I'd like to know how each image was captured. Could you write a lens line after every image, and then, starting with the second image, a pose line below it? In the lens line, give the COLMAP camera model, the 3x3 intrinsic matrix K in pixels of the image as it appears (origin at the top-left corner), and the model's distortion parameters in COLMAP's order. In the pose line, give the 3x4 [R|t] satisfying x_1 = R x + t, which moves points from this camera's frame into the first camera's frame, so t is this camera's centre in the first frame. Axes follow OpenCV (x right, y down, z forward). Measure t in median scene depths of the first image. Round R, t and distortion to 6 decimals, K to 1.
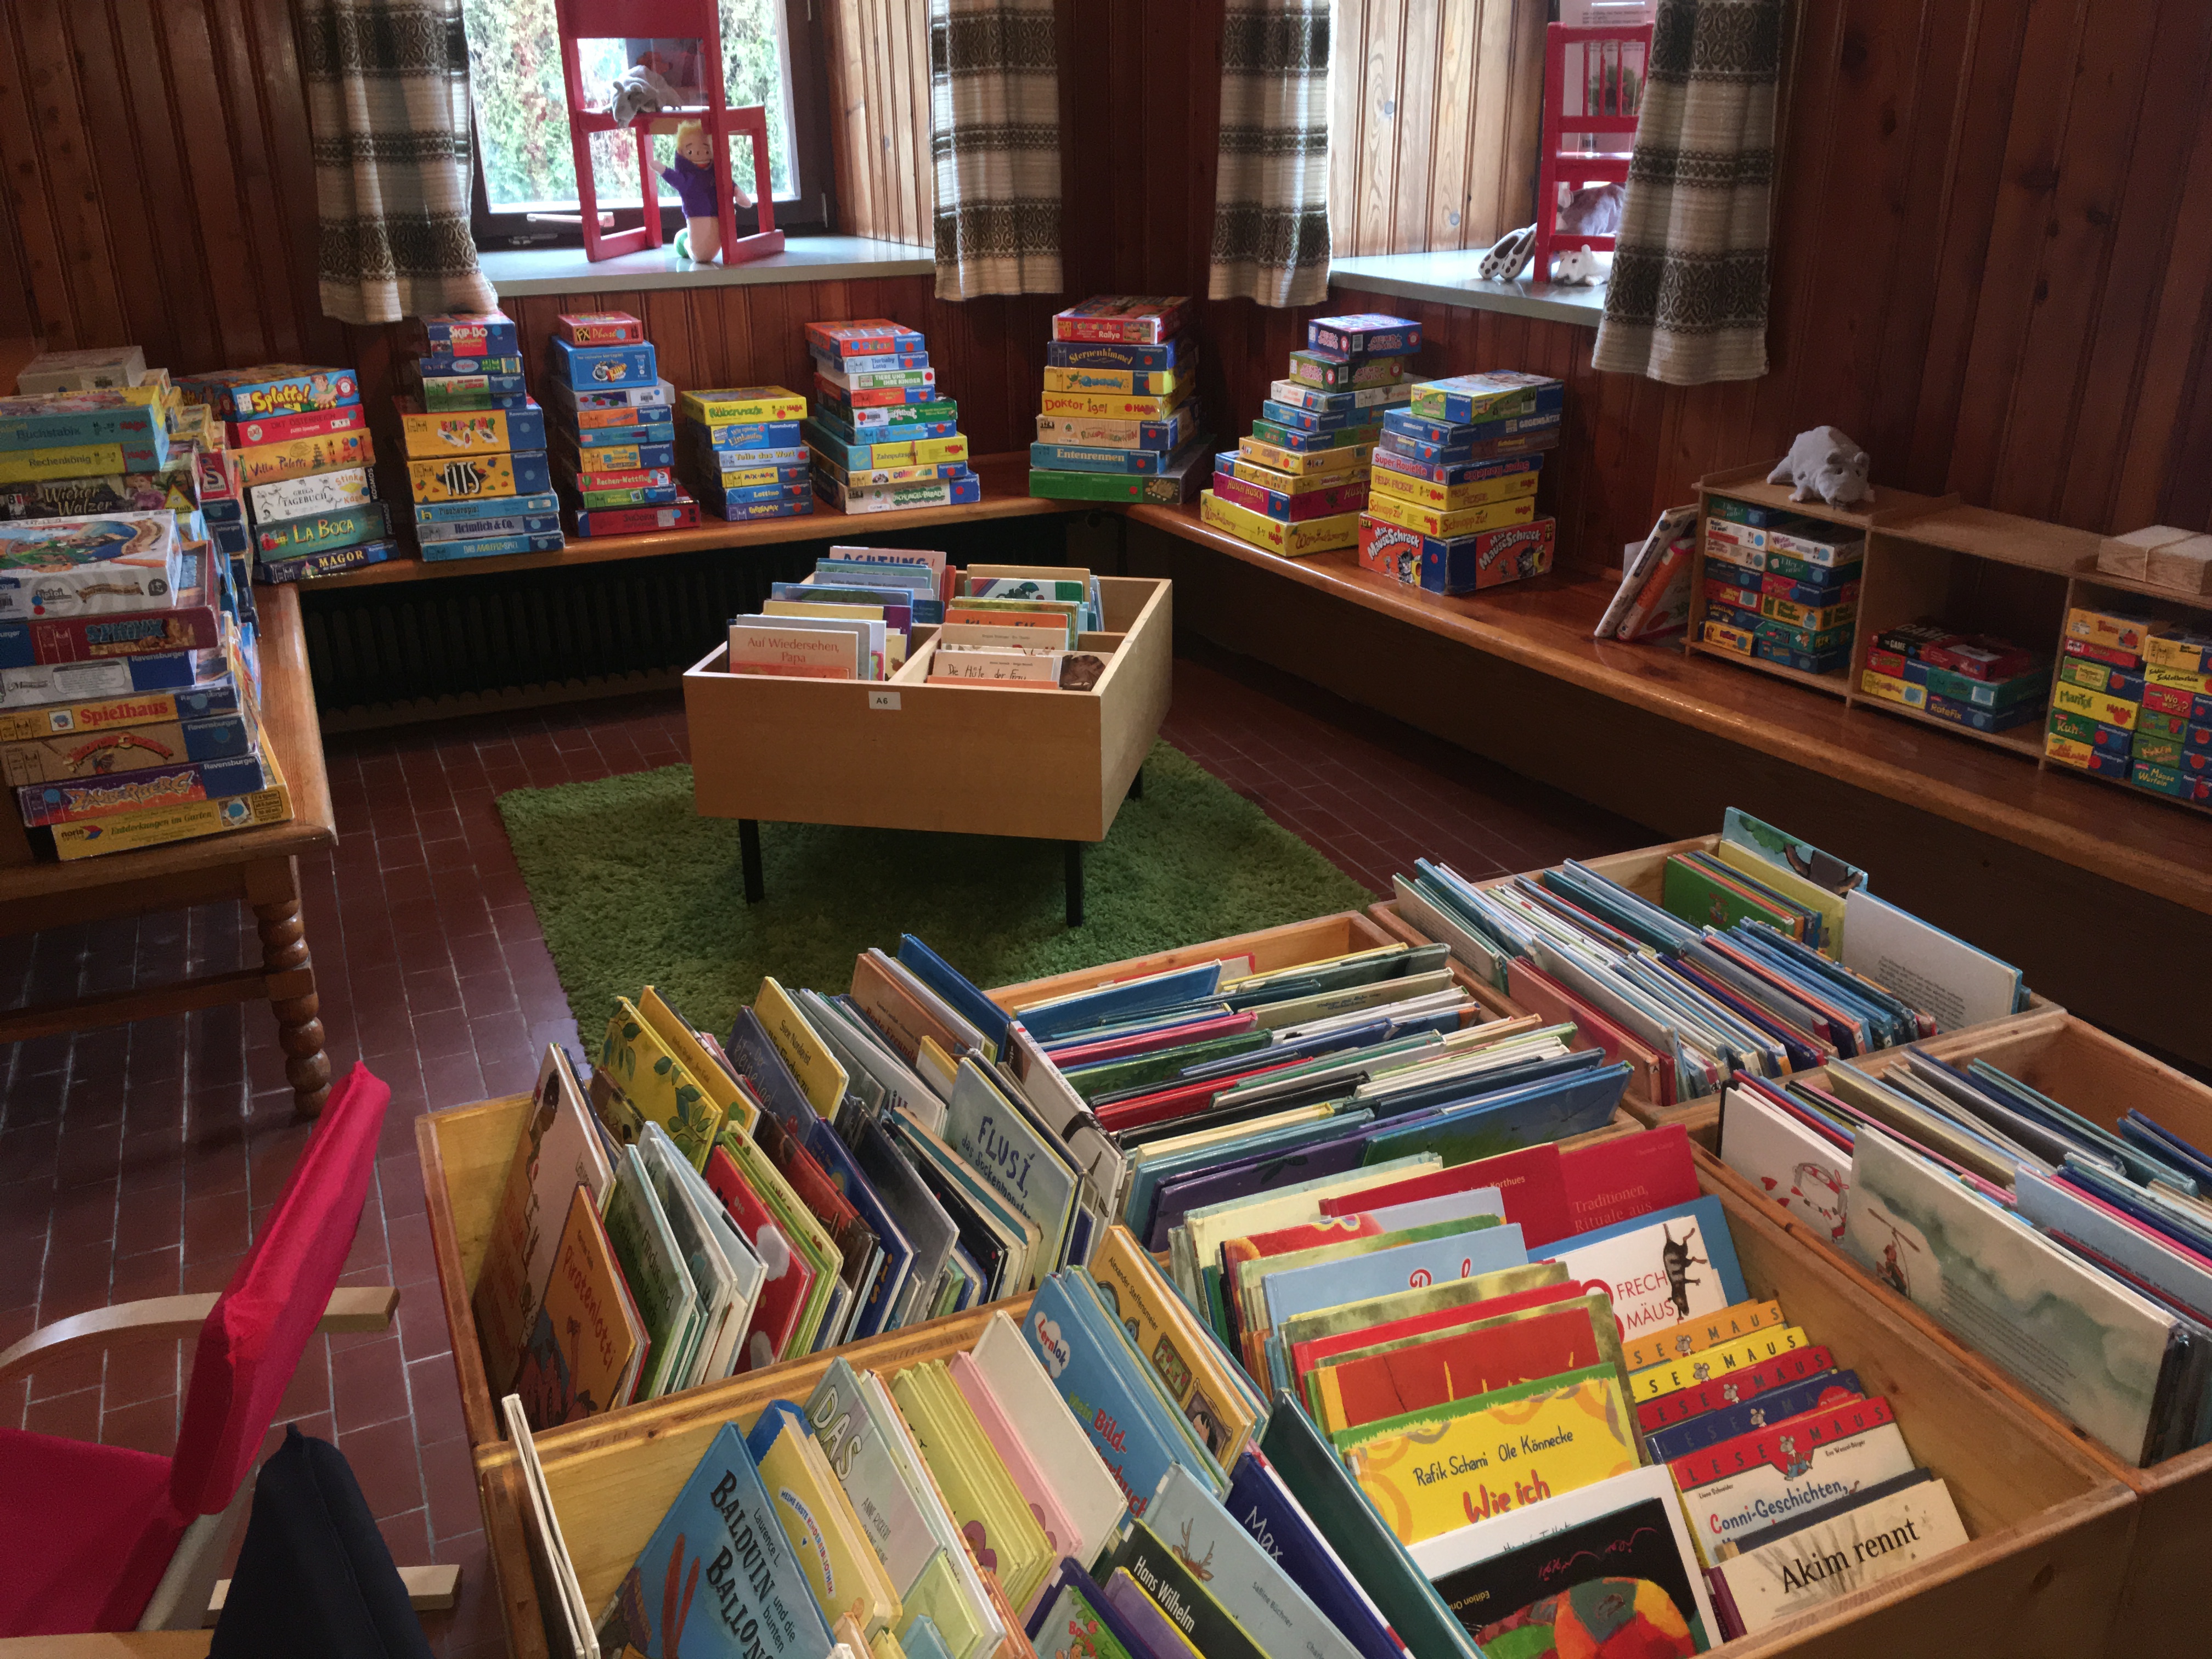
lens RADIAL K [[1857.4, 0, 1106.0], [0, 1857.4, 835.2], [0, 0, 1]] dist [0.071590, -0.090393]
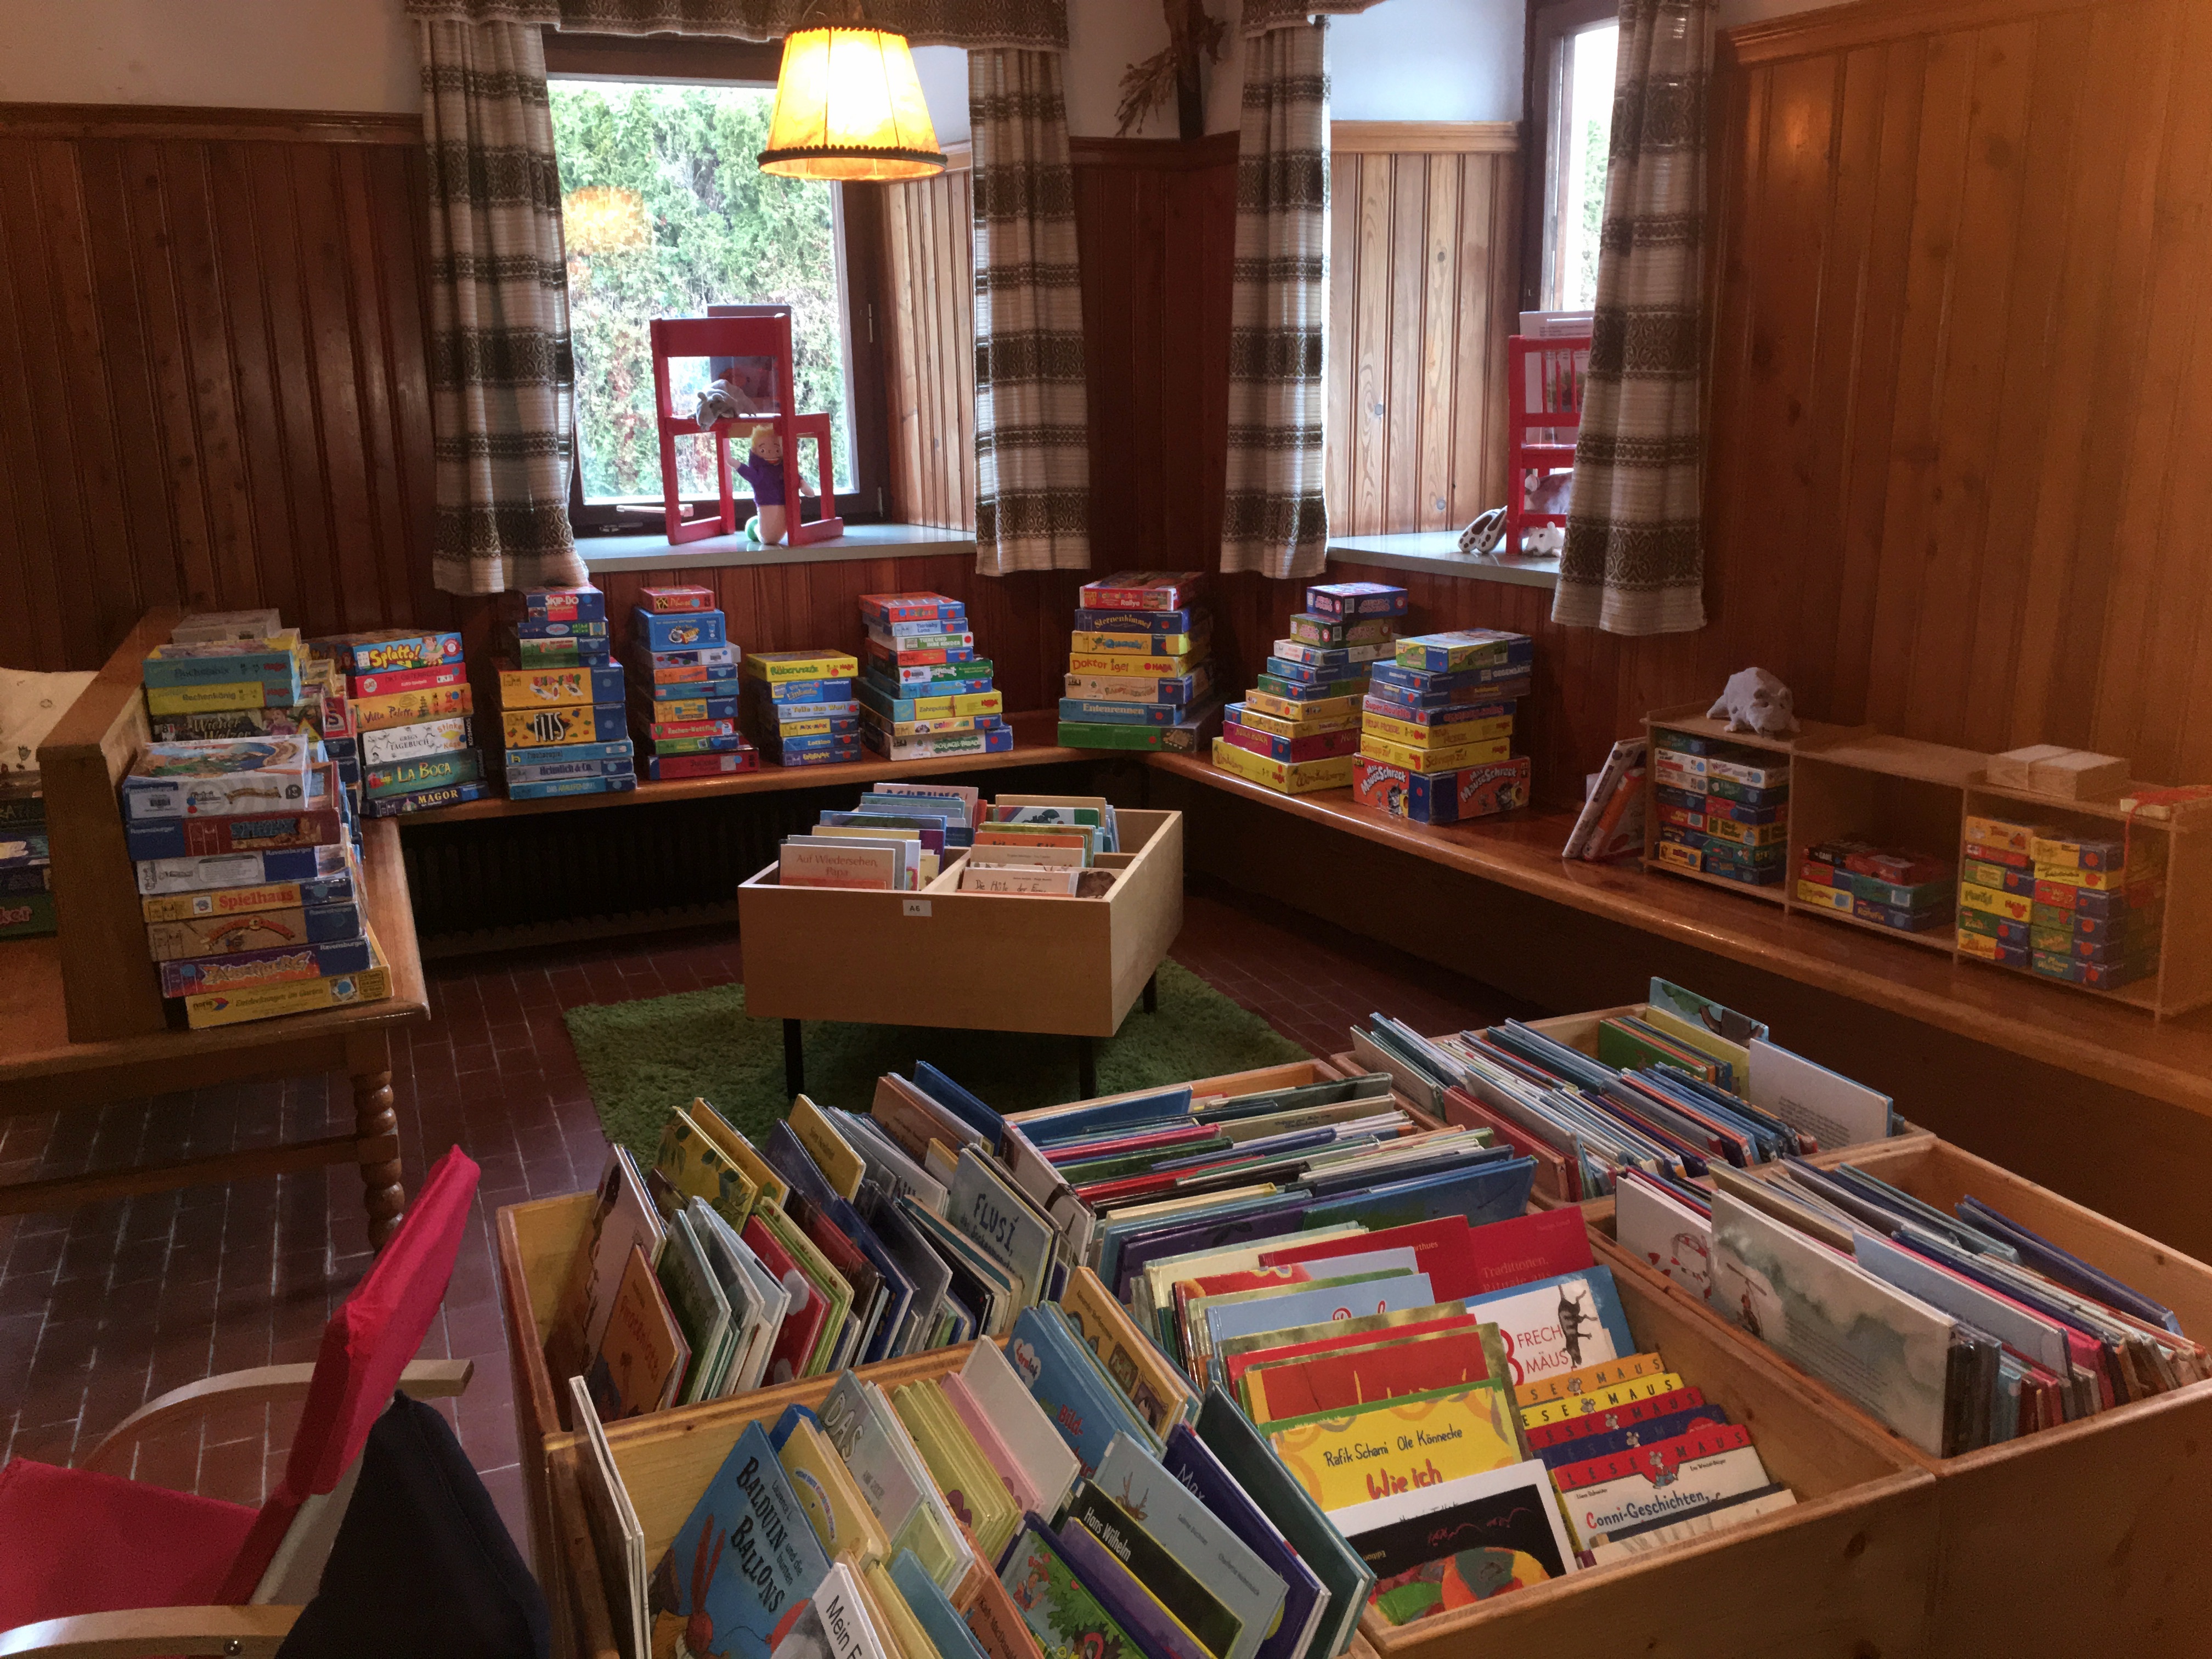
lens RADIAL K [[1857.4, 0, 1108.3], [0, 1857.4, 833.8], [0, 0, 1]] dist [0.071590, -0.090393]
pose [[0.999644, 0.000245, -0.026698, 0.028805], [-0.004451, 0.987496, -0.157581, 0.067856], [0.026326, 0.157643, 0.987145, -0.118432]]
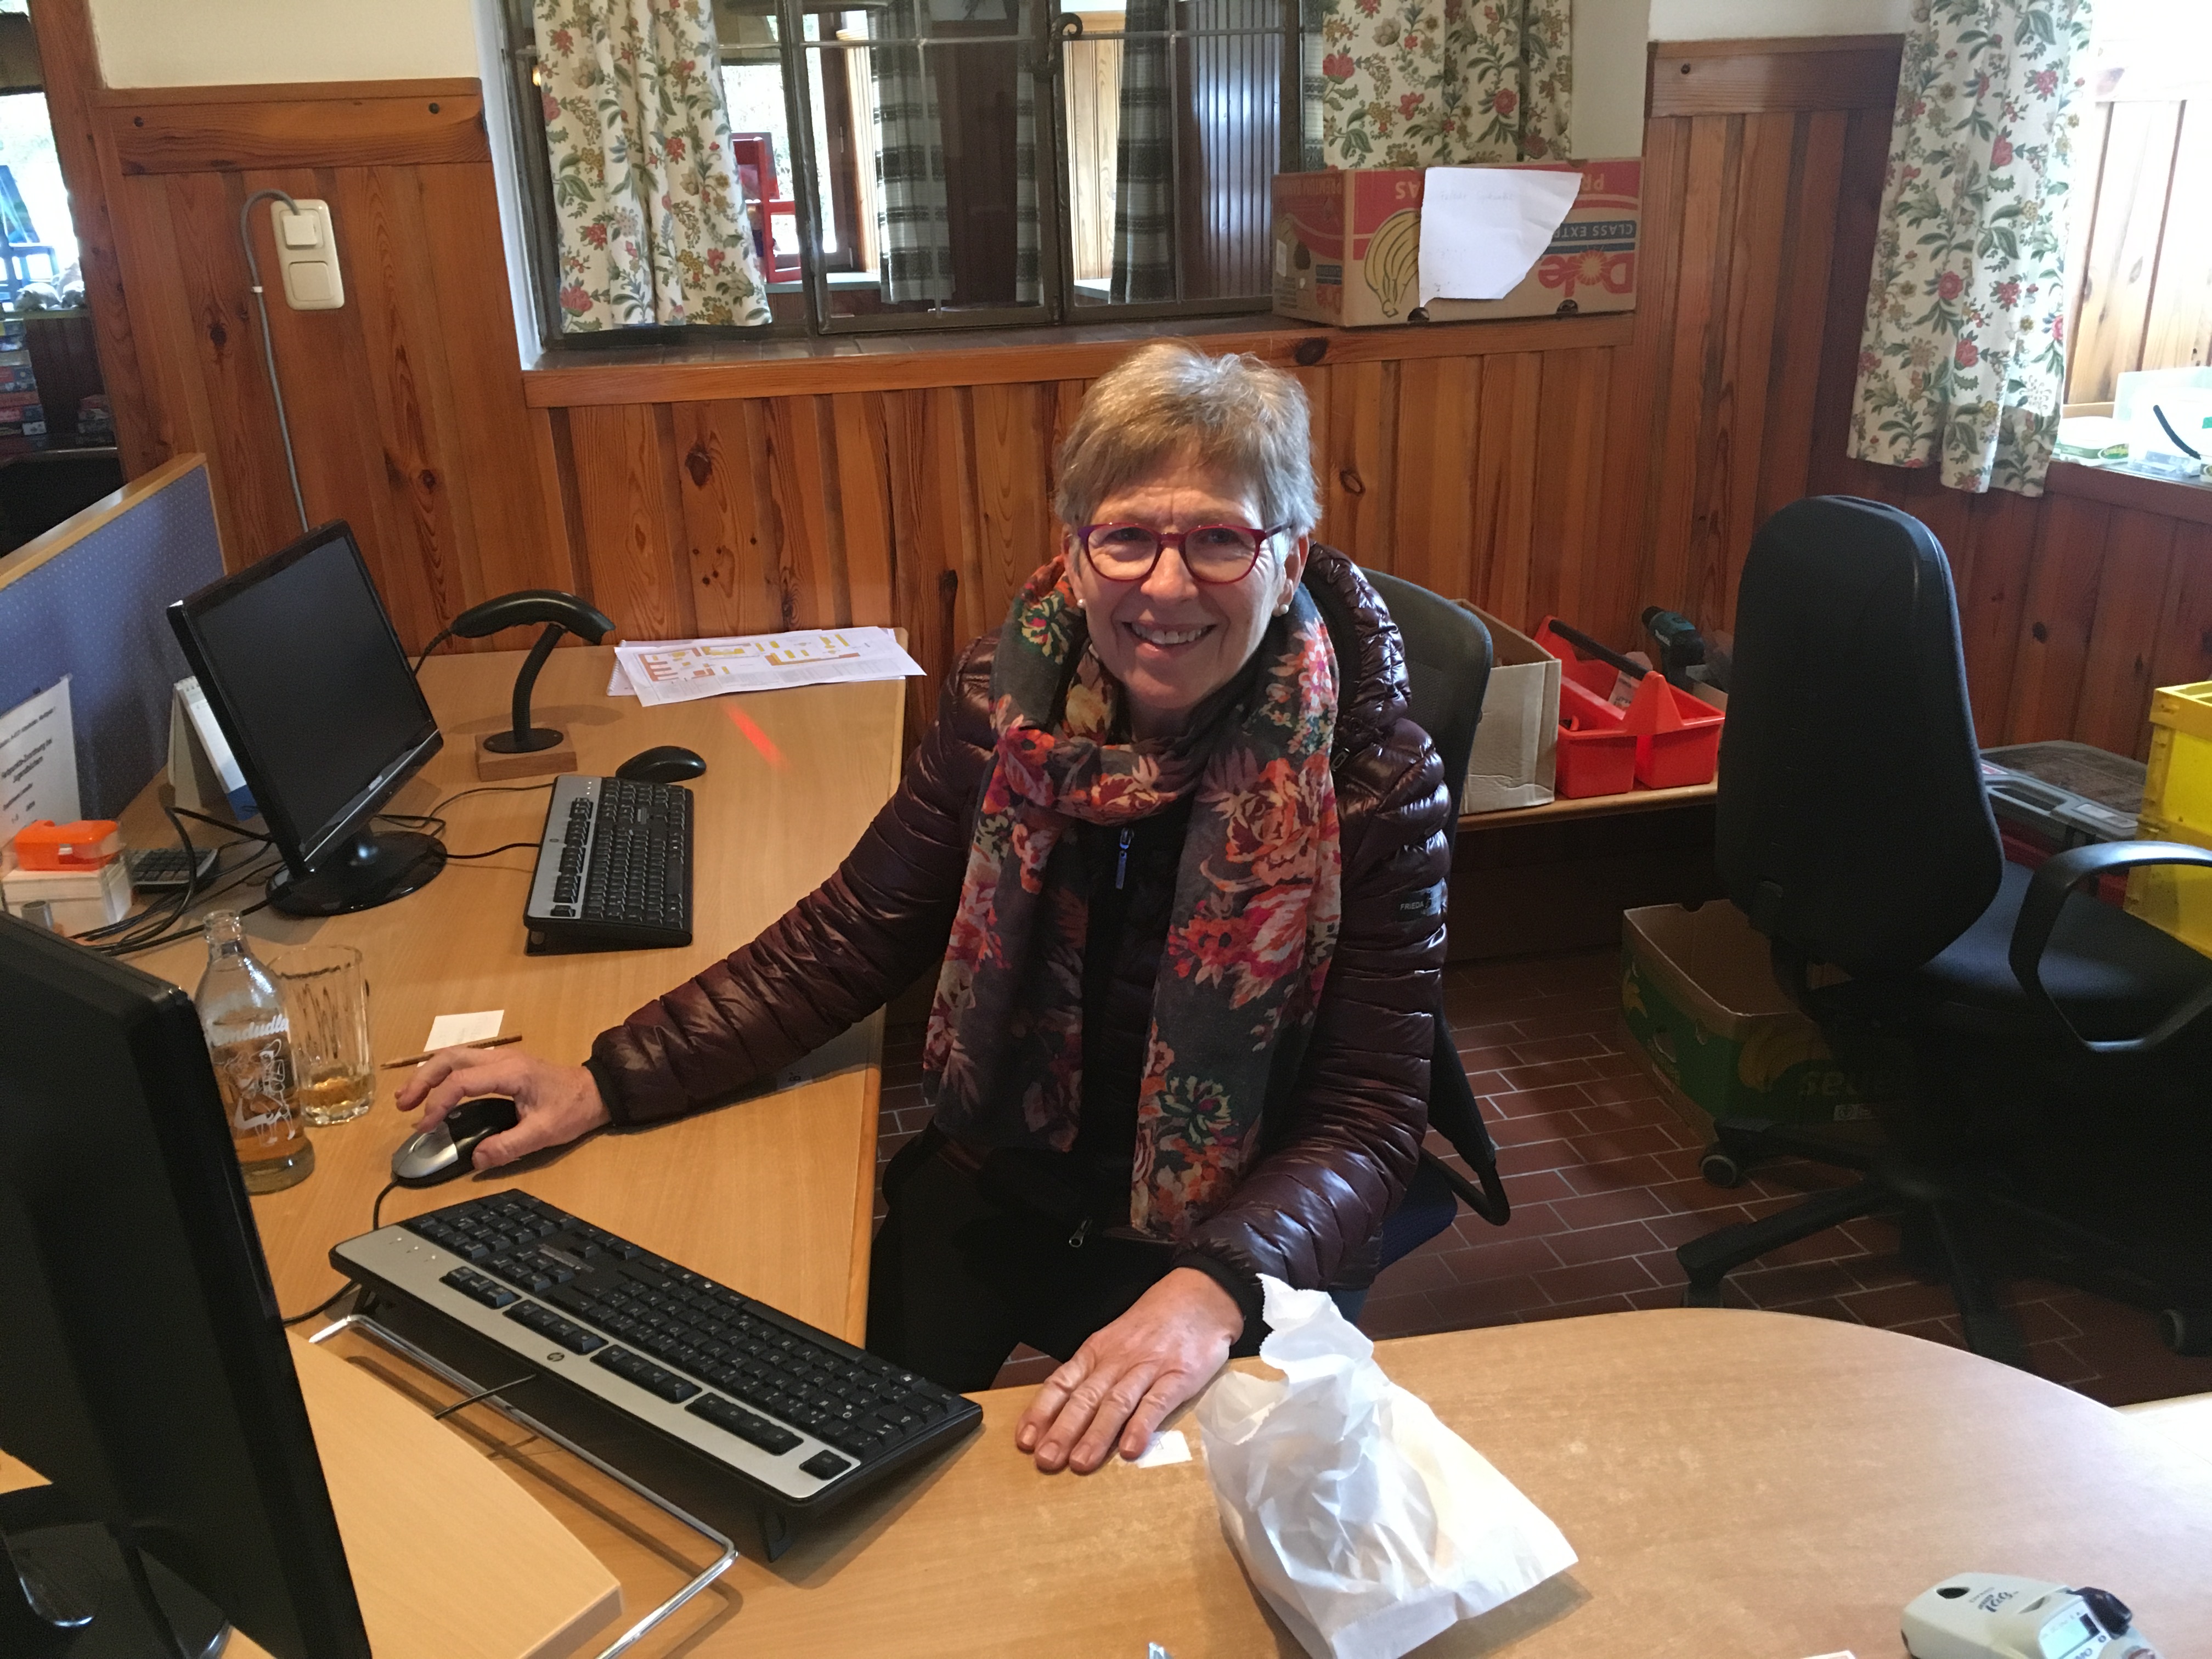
lens RADIAL K [[1857.4, 0, 1109.5], [0, 1857.4, 832.3], [0, 0, 1]] dist [0.071590, -0.090393]
pose [[0.975466, 0.058678, -0.212187, 0.891662], [-0.068290, 0.996932, -0.038253, 0.458684], [0.209292, 0.051804, 0.976480, -1.143257]]
